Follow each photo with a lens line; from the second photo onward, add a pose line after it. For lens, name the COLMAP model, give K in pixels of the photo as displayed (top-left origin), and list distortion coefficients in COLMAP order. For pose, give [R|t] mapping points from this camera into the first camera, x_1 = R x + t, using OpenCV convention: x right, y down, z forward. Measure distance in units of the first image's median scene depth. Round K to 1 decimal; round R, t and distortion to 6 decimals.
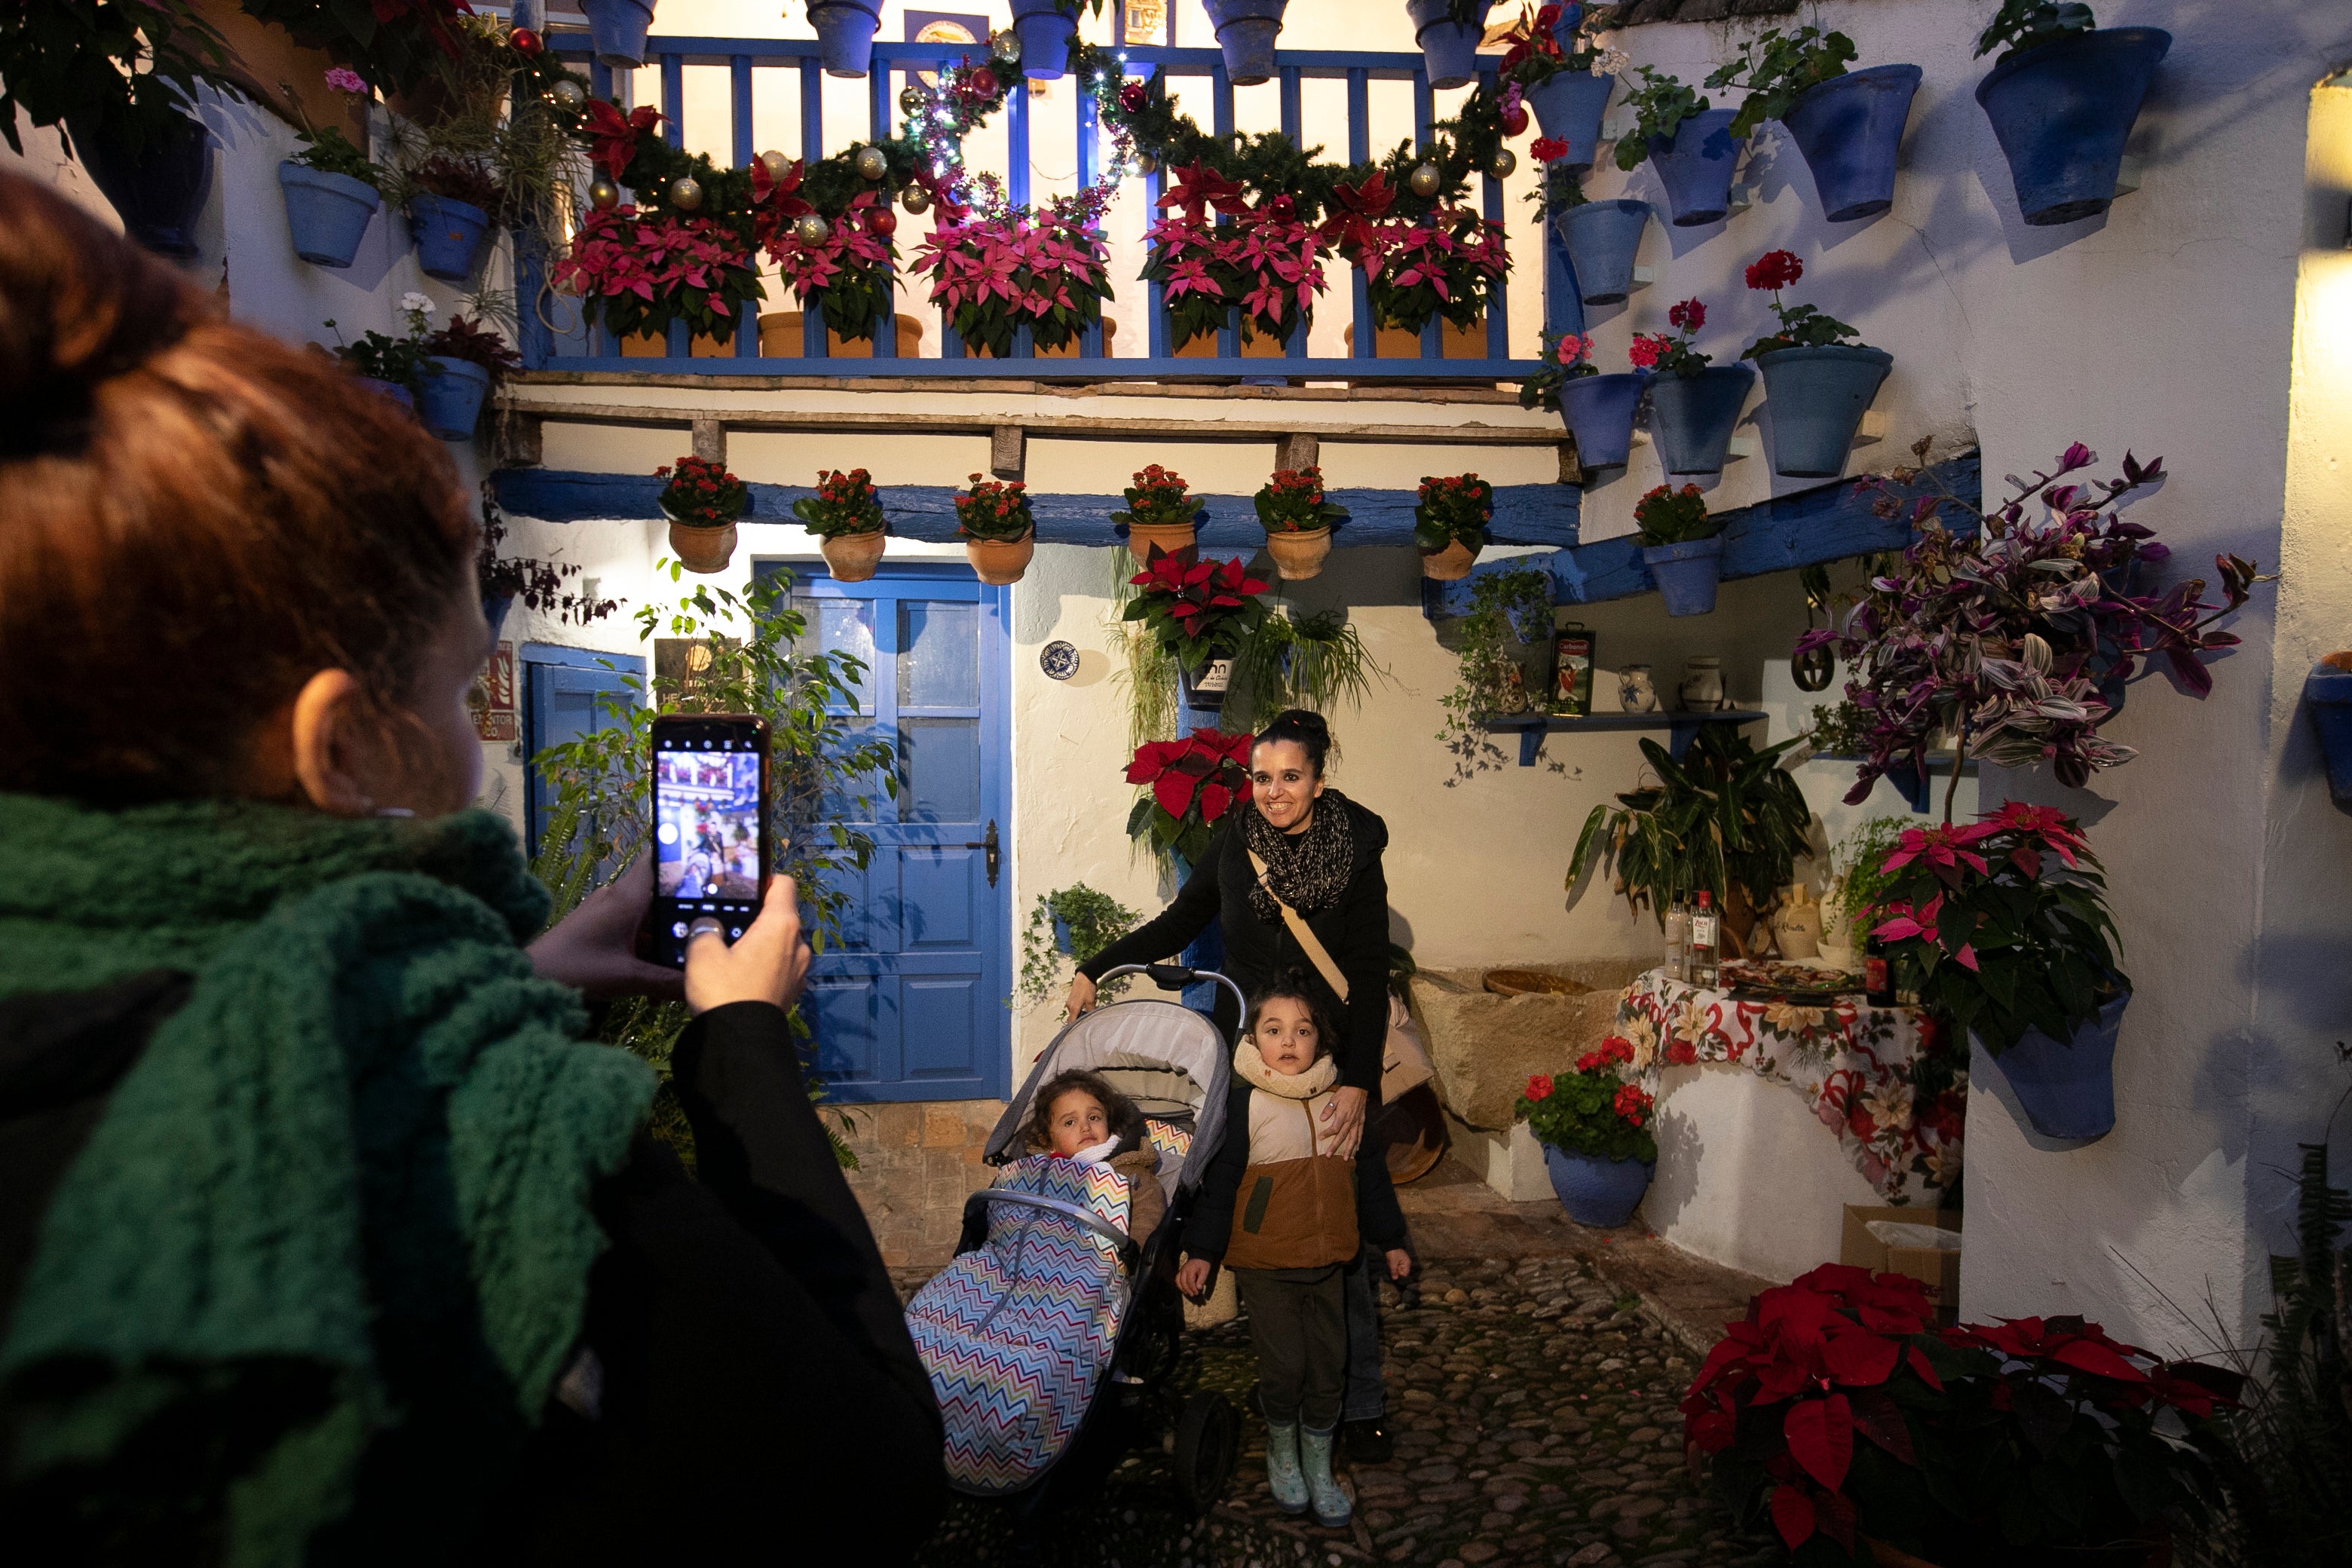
lens RADIAL K [[1255.5, 0, 1176.0], [0, 1255.5, 784.0], [0, 0, 1]] dist [-0.041982, 0.026146]
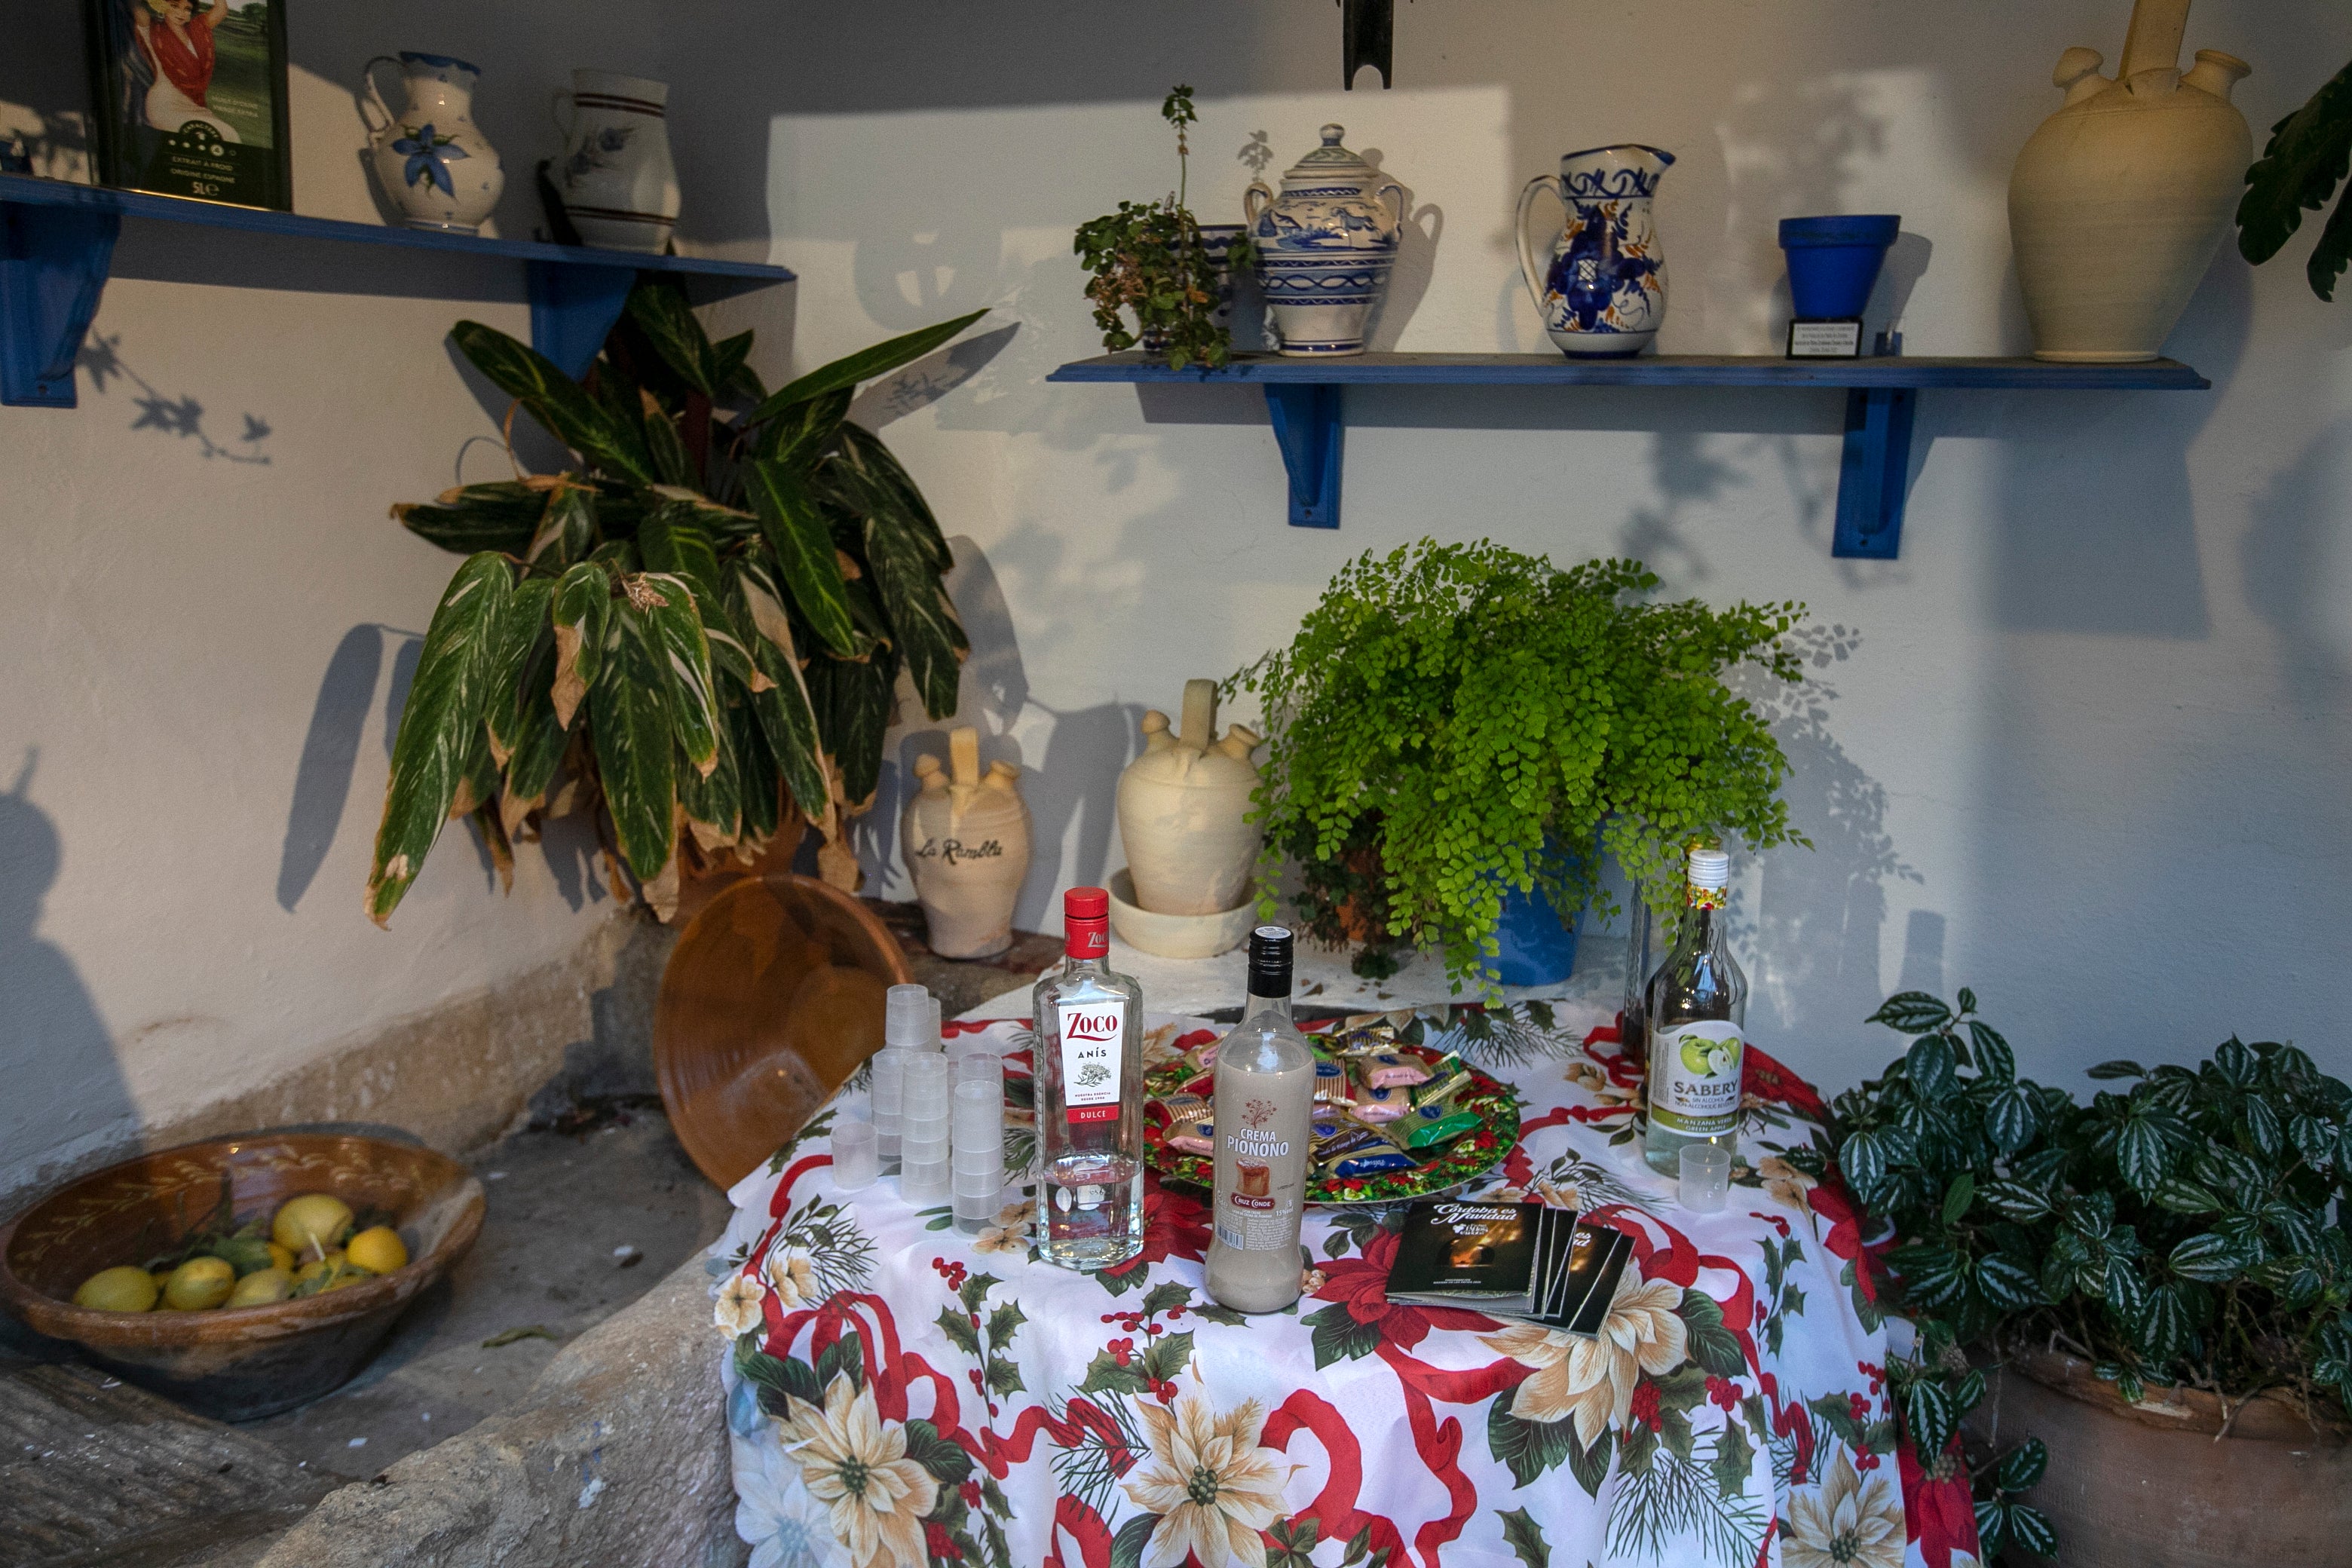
lens RADIAL K [[1508.7, 0, 1148.1], [0, 1508.7, 784.4], [0, 0, 1]] dist [-0.045417, 0.055120]
pose [[0.580627, -0.177315, 0.794627, 0.163948], [0.026441, 0.979588, 0.199267, 0.006768], [-0.813740, -0.094689, 0.573464, 0.668430]]
